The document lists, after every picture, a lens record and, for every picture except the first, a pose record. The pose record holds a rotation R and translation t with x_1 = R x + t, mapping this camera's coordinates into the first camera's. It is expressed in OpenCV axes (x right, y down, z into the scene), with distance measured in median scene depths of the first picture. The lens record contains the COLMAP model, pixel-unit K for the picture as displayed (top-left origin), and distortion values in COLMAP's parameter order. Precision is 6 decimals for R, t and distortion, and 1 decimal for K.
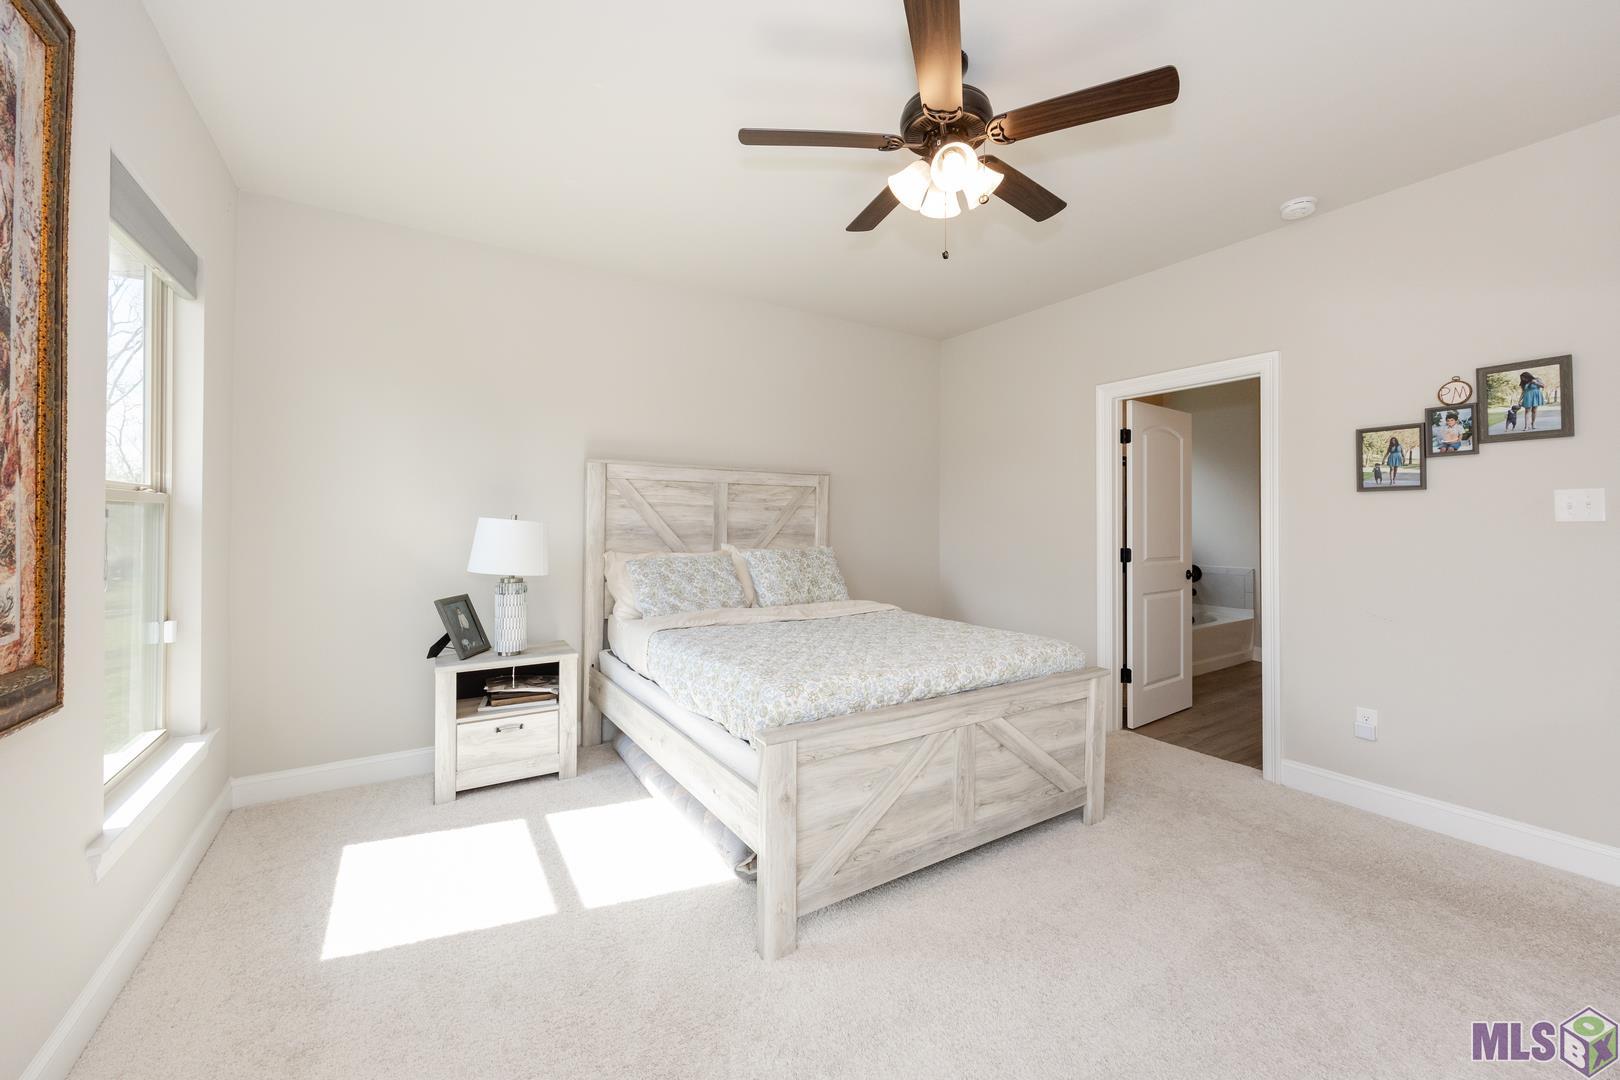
lens RADIAL K [[627.6, 0, 819.9], [0, 627.6, 526.8], [0, 0, 1]] dist [-0.000785, -0.000033]
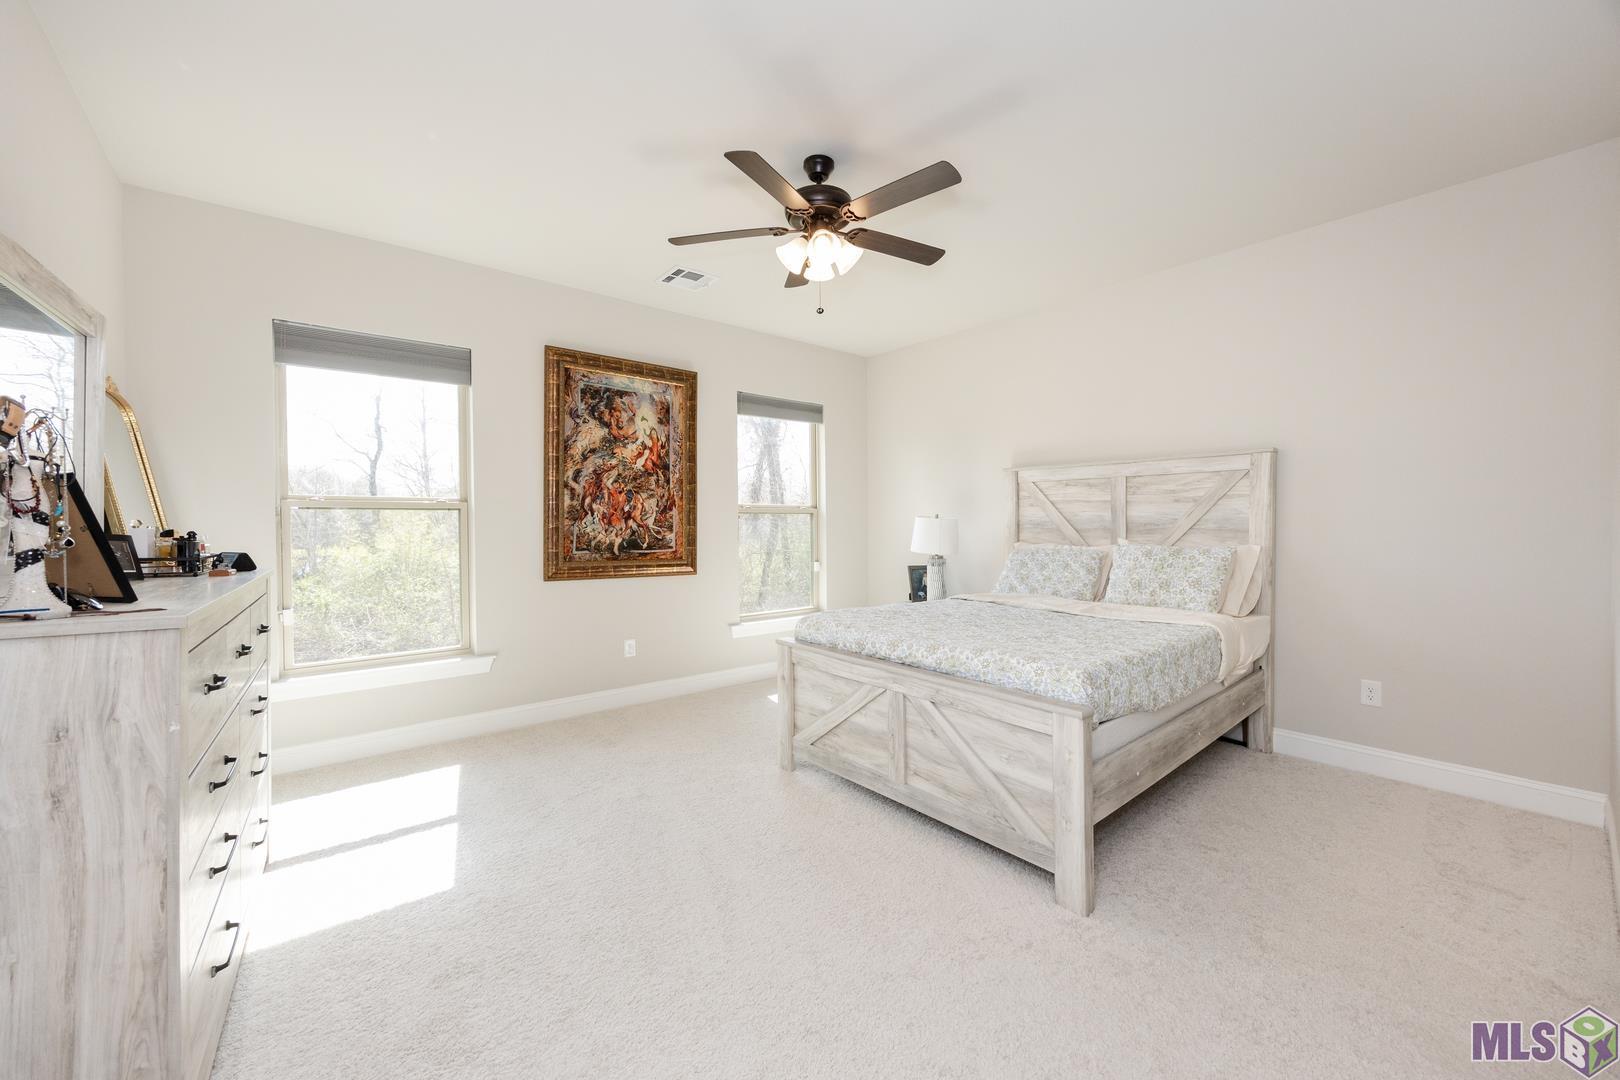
lens RADIAL K [[627.6, 0, 820.2], [0, 627.6, 531.3], [0, 0, 1]] dist [-0.000785, -0.000033]
pose [[0.126638, 0.007148, -0.991923, 0.986239], [-0.000424, 0.999974, 0.007152, 0.011399], [0.991949, -0.000485, 0.126638, 0.524663]]
